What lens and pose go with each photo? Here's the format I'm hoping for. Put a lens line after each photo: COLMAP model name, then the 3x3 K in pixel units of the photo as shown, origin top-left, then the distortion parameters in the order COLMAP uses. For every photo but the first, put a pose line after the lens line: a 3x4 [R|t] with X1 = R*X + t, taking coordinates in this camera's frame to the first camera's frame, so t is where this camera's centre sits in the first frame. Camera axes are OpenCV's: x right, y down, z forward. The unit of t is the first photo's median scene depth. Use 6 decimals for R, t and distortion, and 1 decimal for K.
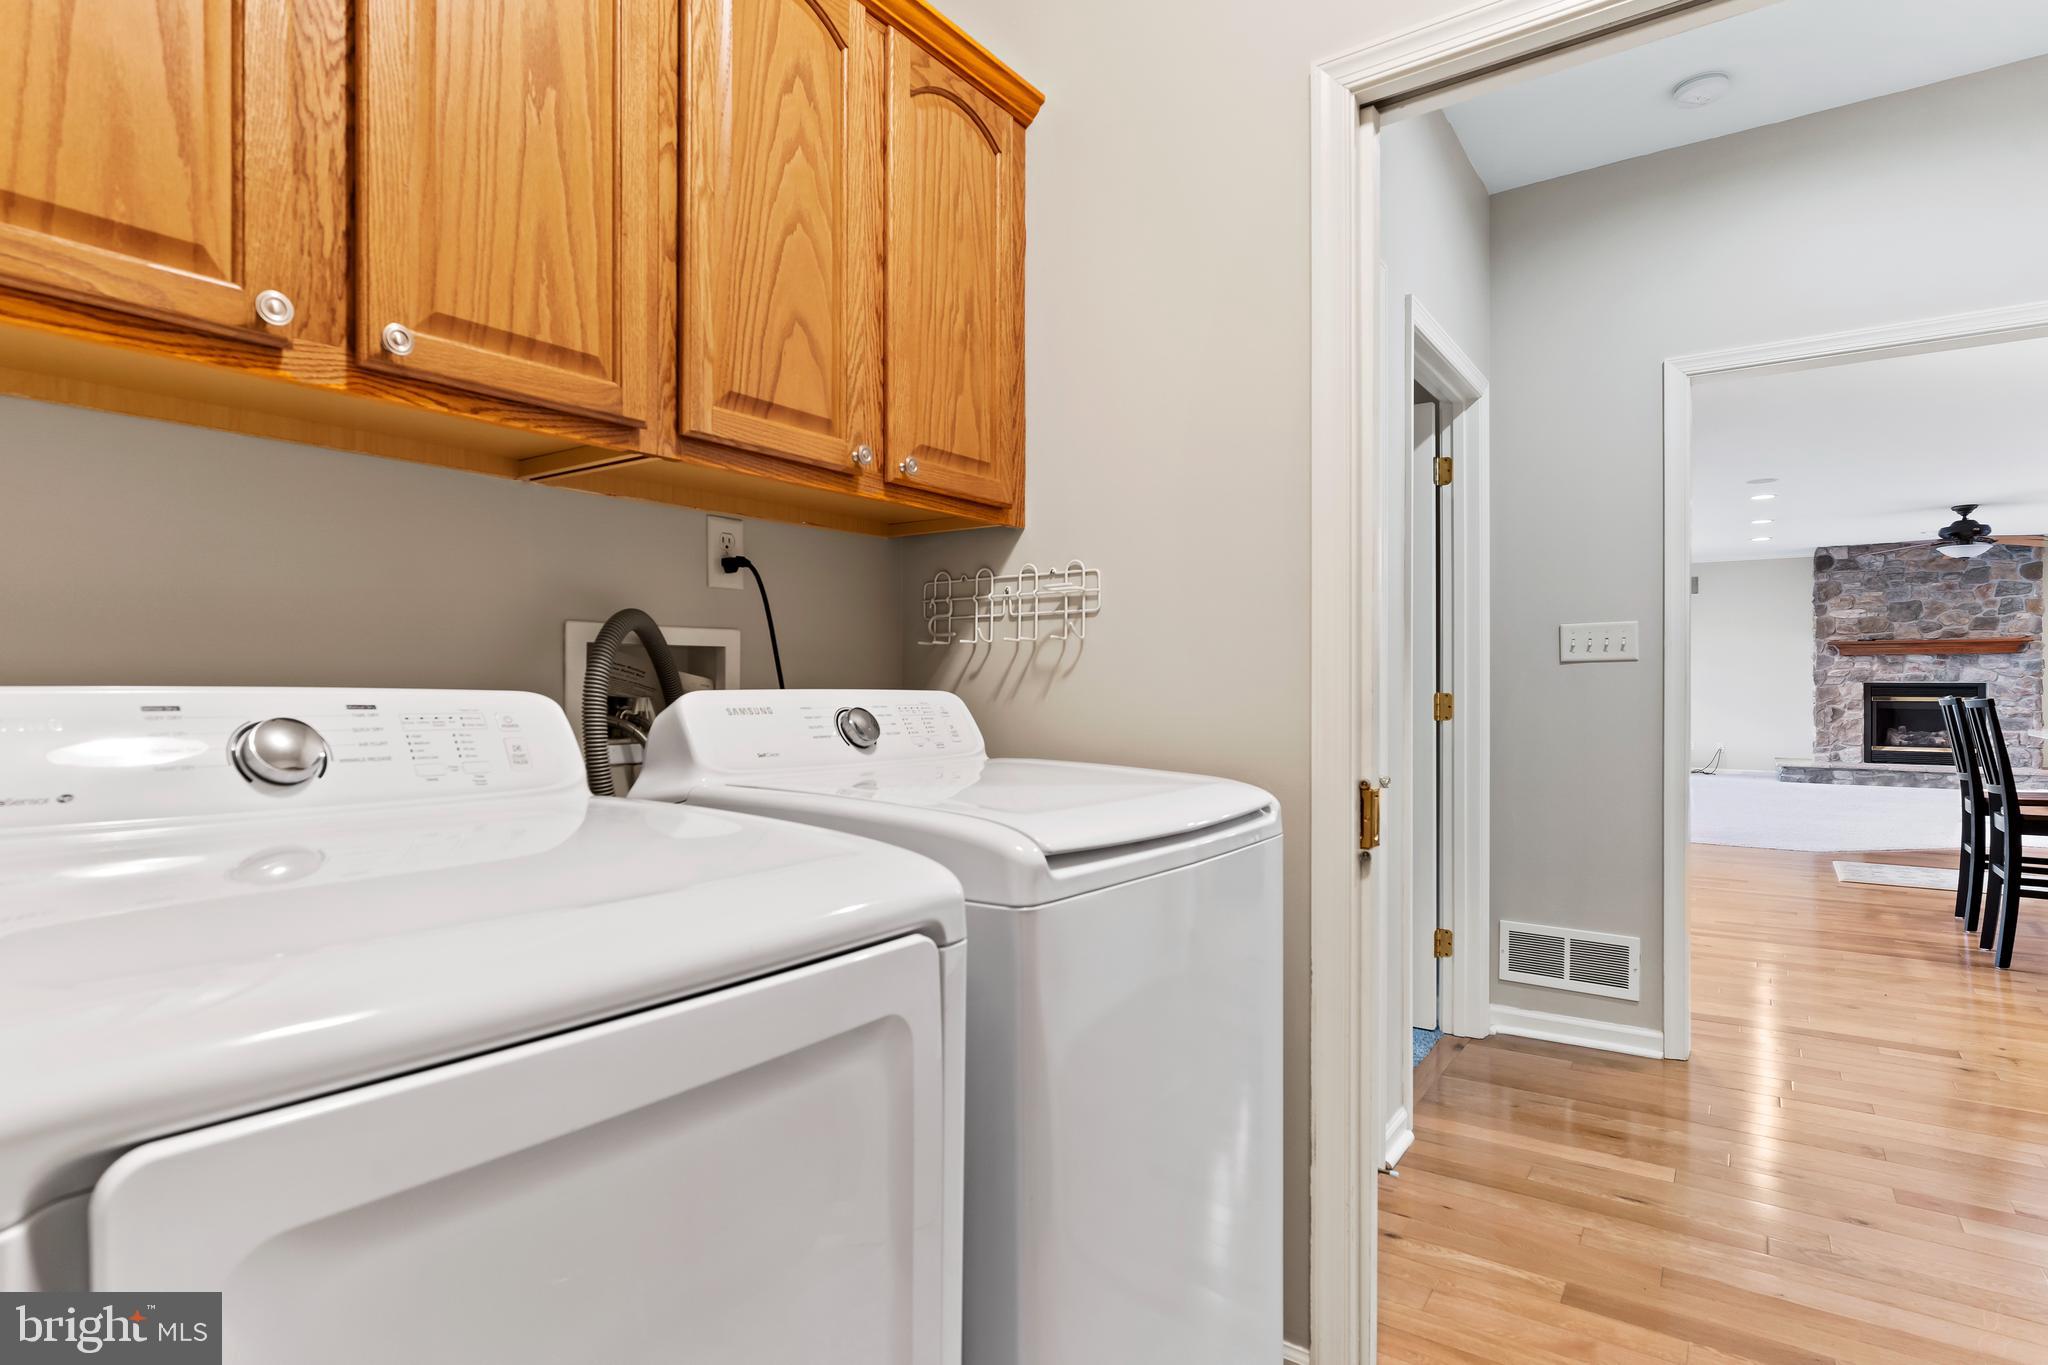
lens RADIAL K [[1048.4, 0, 1020.8], [0, 1048.4, 687.2], [0, 0, 1]] dist [-0.004991, 0.001544]
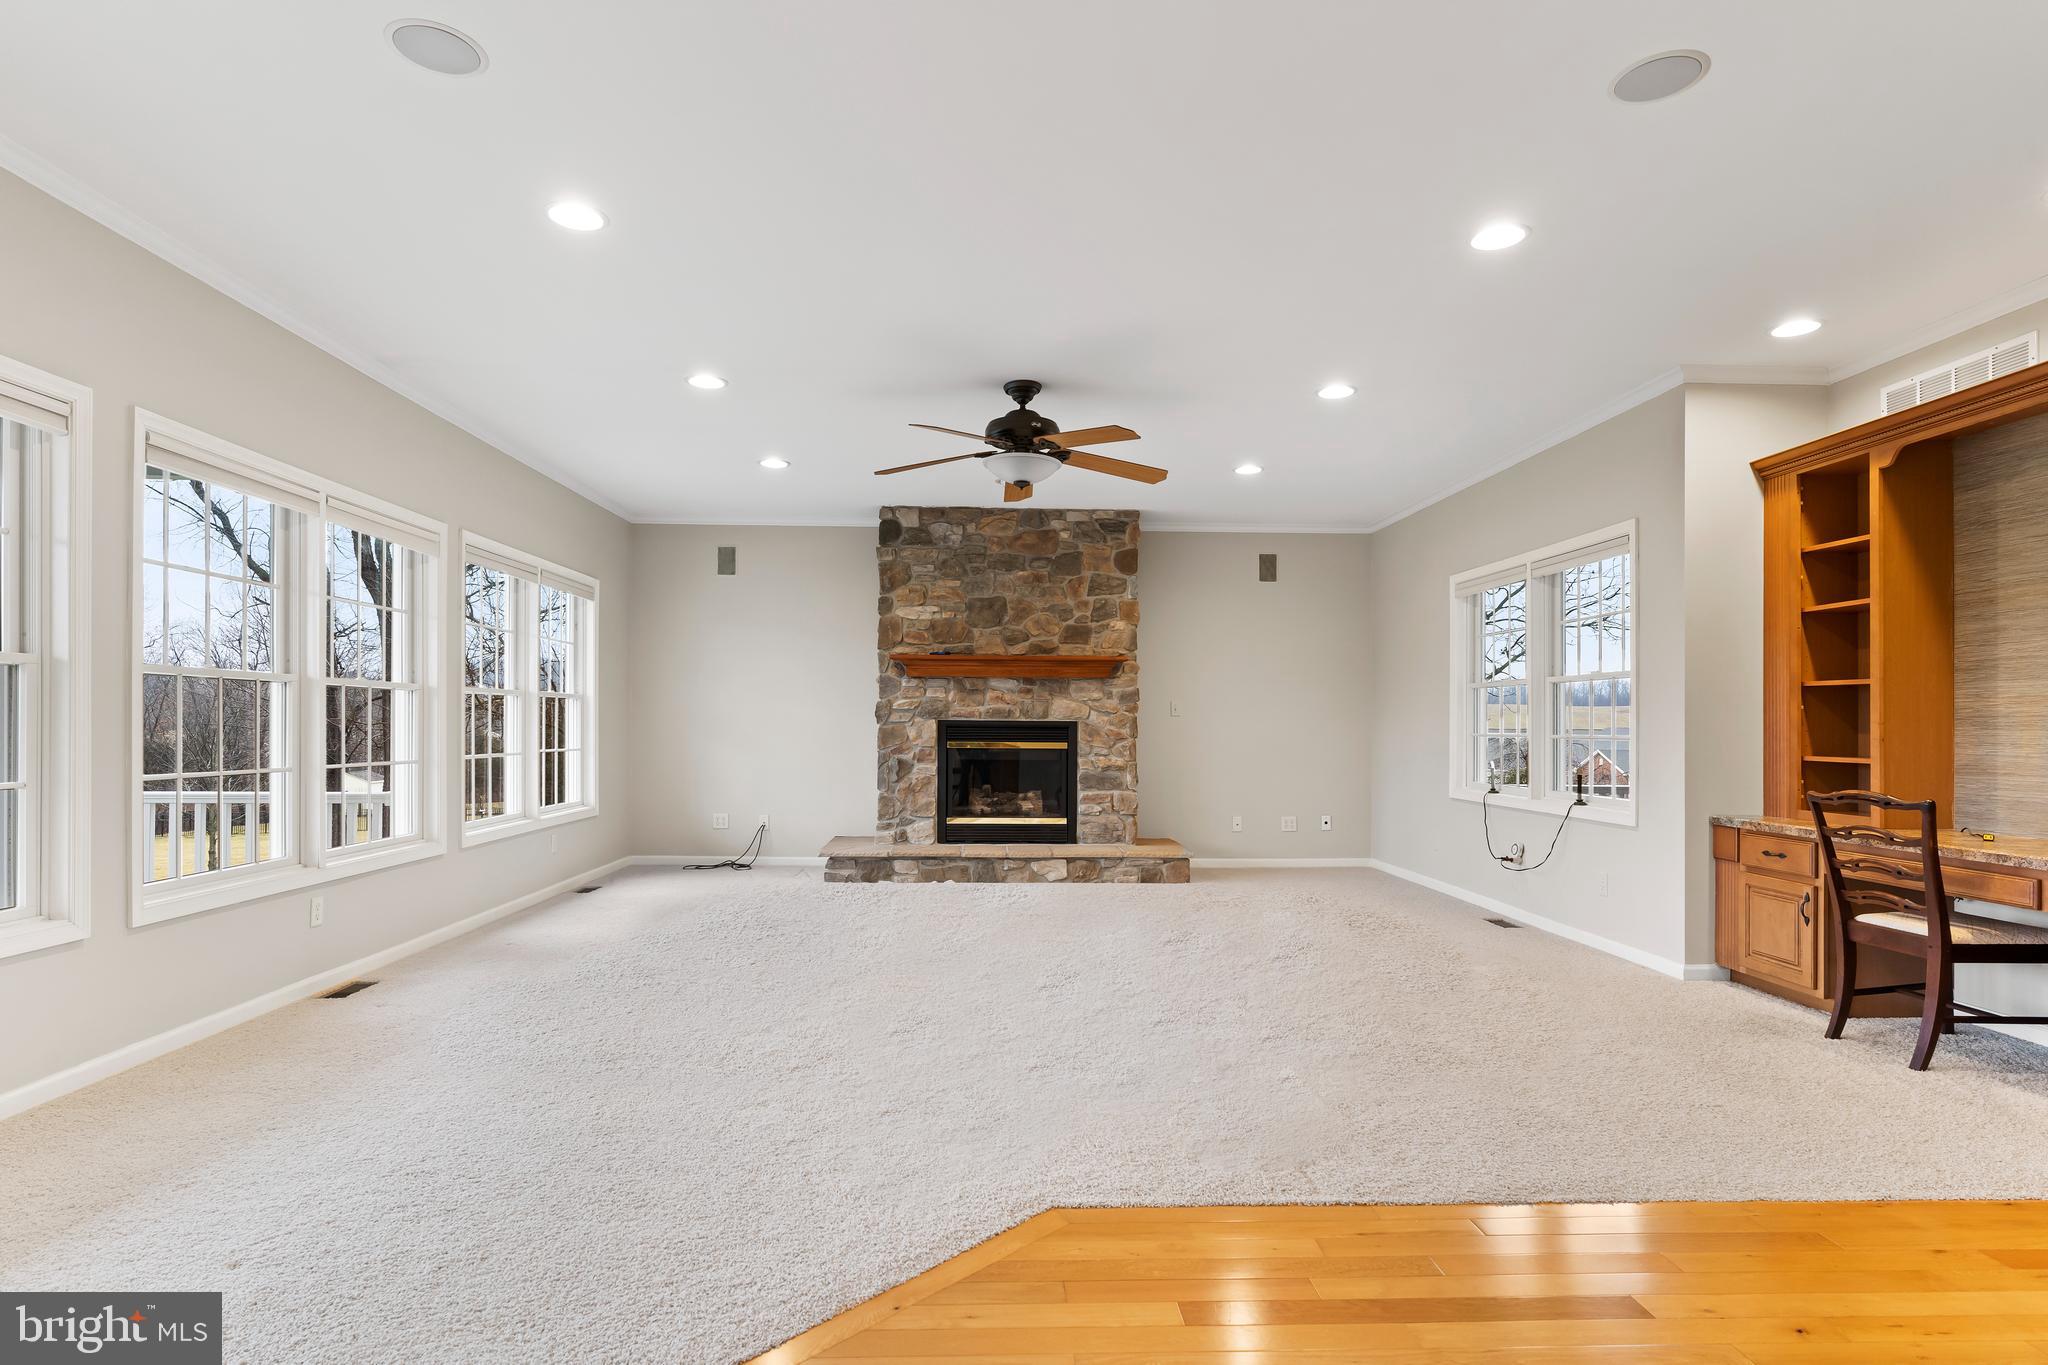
lens RADIAL K [[1048.4, 0, 1023.8], [0, 1048.4, 702.2], [0, 0, 1]] dist [-0.004991, 0.001544]
pose [[0.793918, 0.016771, 0.607794, 0.461278], [-0.005330, 0.999773, -0.020625, -0.002260], [-0.608002, 0.013134, 0.793827, 0.459331]]
